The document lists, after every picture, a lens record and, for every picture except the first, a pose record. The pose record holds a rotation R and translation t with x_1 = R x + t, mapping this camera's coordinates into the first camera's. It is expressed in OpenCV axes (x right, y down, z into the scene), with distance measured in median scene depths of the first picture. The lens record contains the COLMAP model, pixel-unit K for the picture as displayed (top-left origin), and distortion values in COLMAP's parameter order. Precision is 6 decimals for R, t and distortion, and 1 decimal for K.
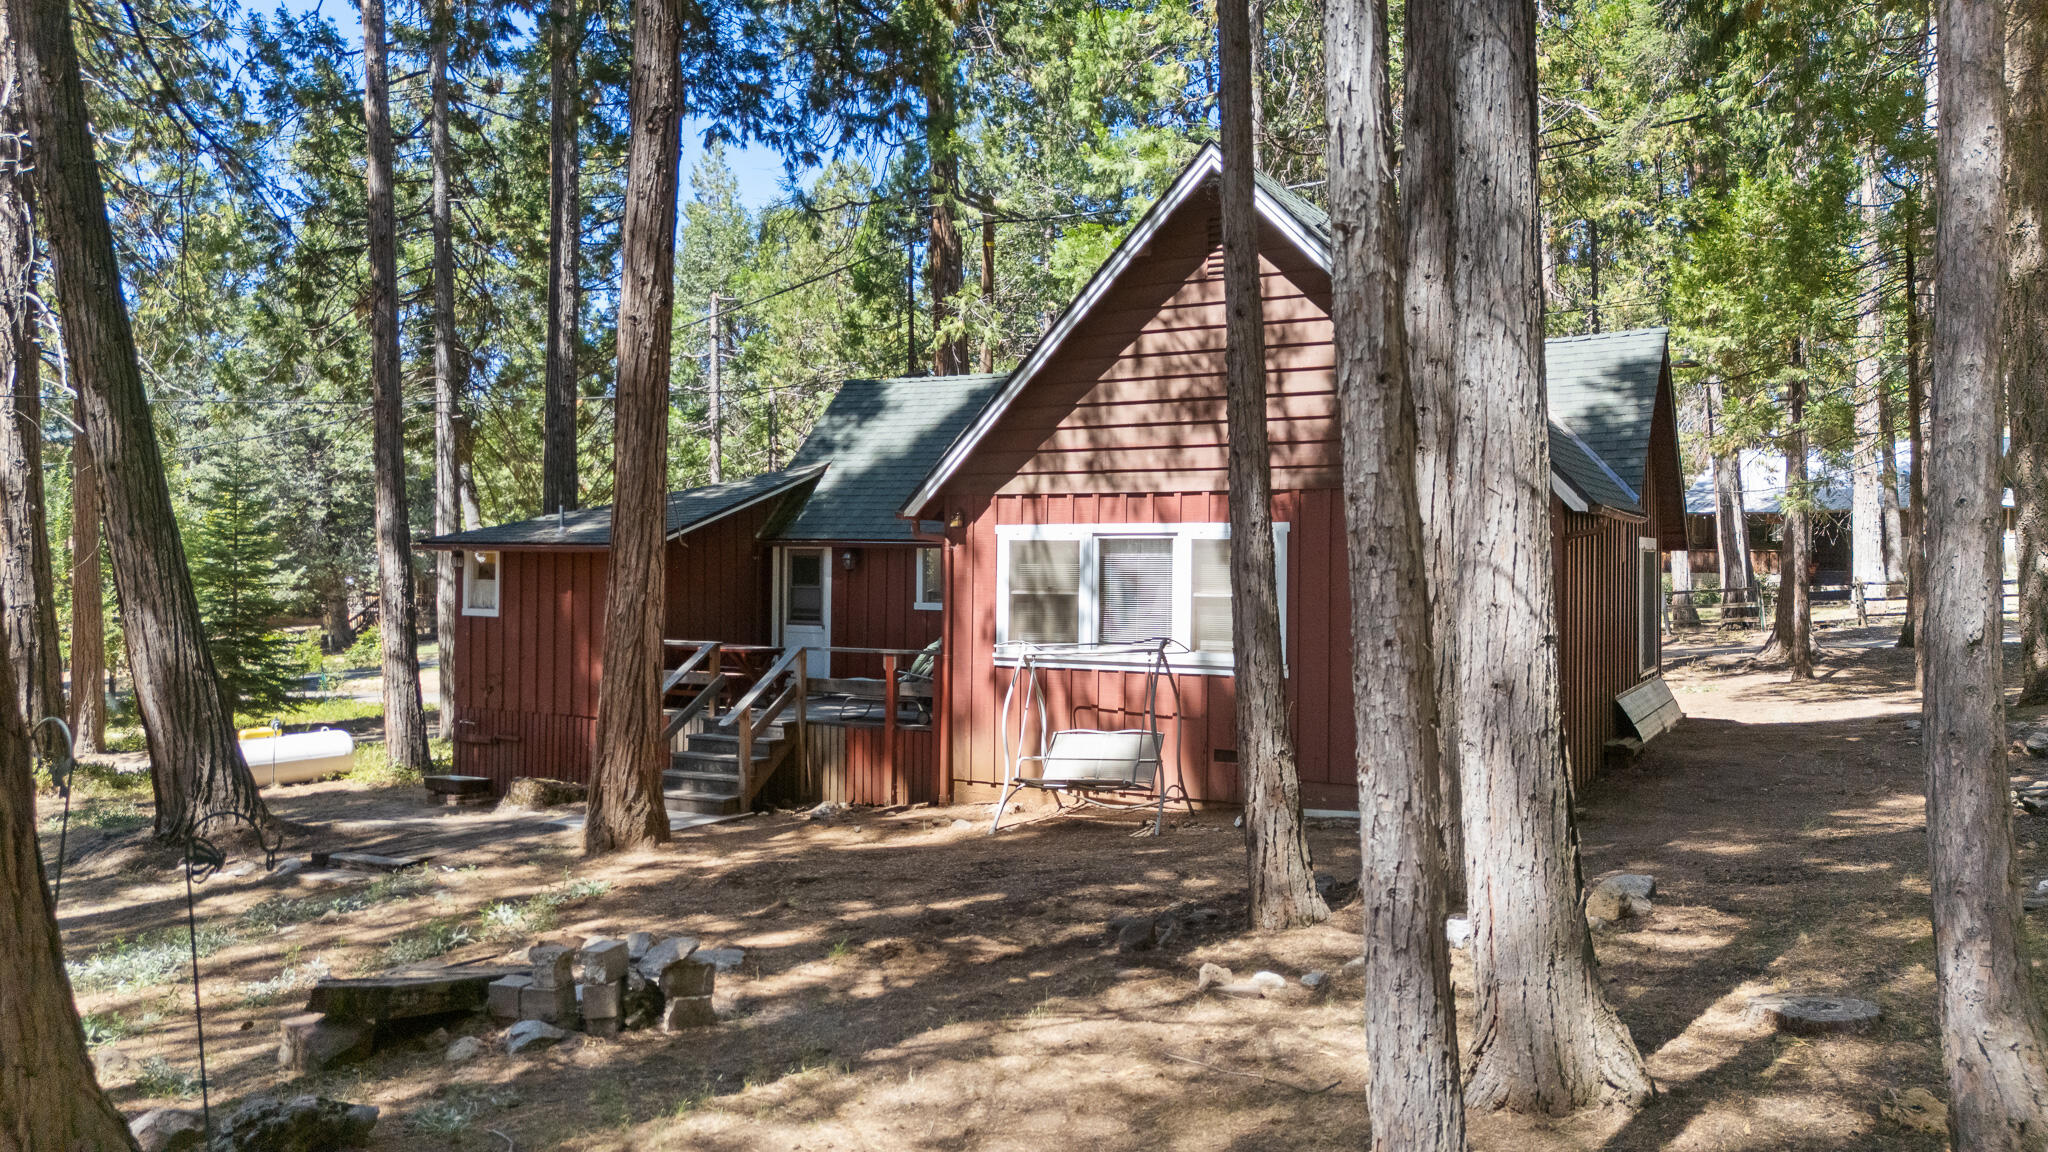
lens RADIAL K [[1491.0, 0, 1024.0], [0, 1491.0, 576.0], [0, 0, 1]] dist [0.084114, -0.104729]
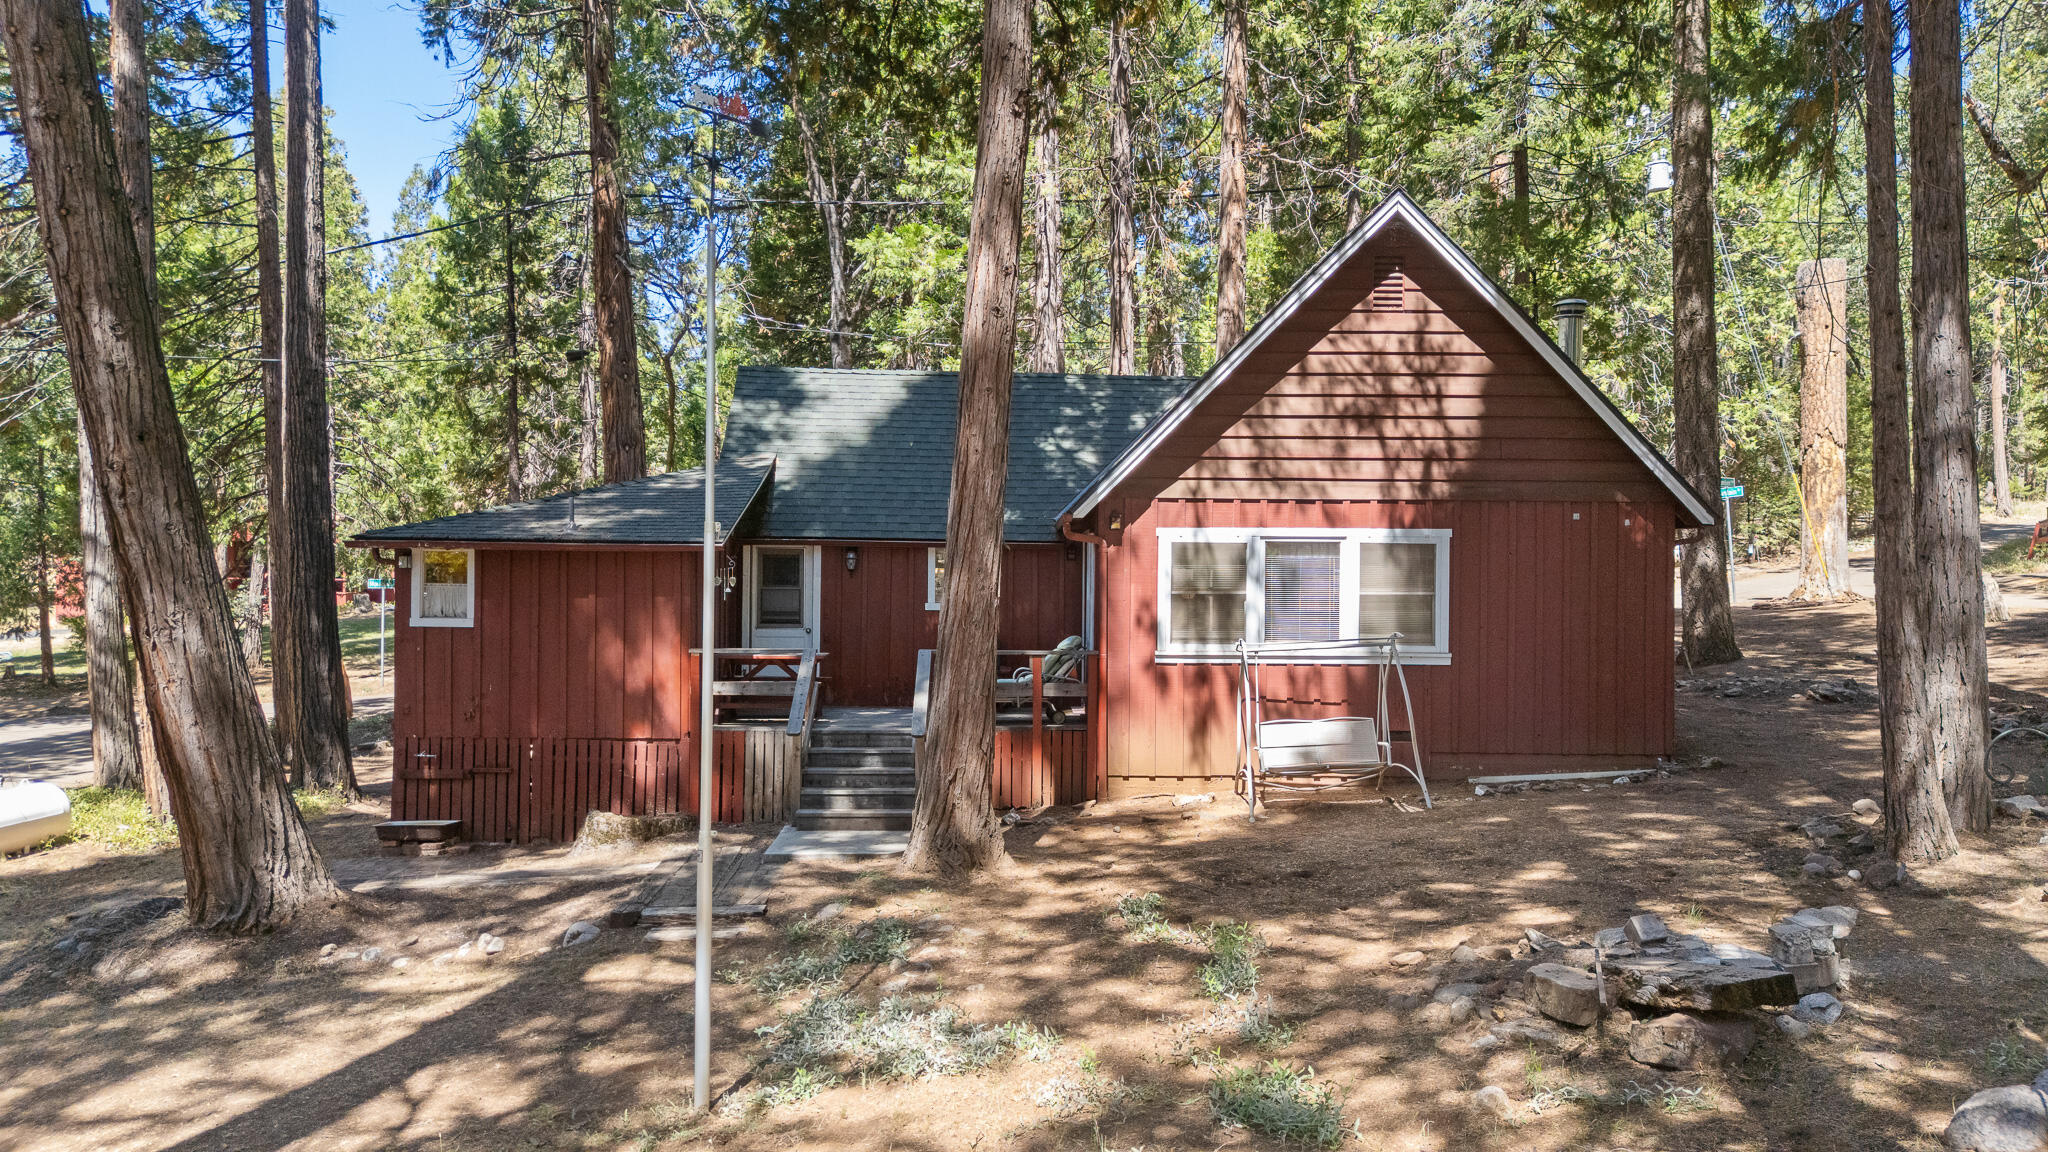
lens RADIAL K [[1491.0, 0, 1024.0], [0, 1491.0, 576.0], [0, 0, 1]] dist [0.084114, -0.104729]
pose [[0.868736, -0.003327, 0.495264, -0.628708], [0.001046, 0.999988, 0.004881, -0.005714], [-0.495274, -0.003722, 0.868729, 0.153392]]
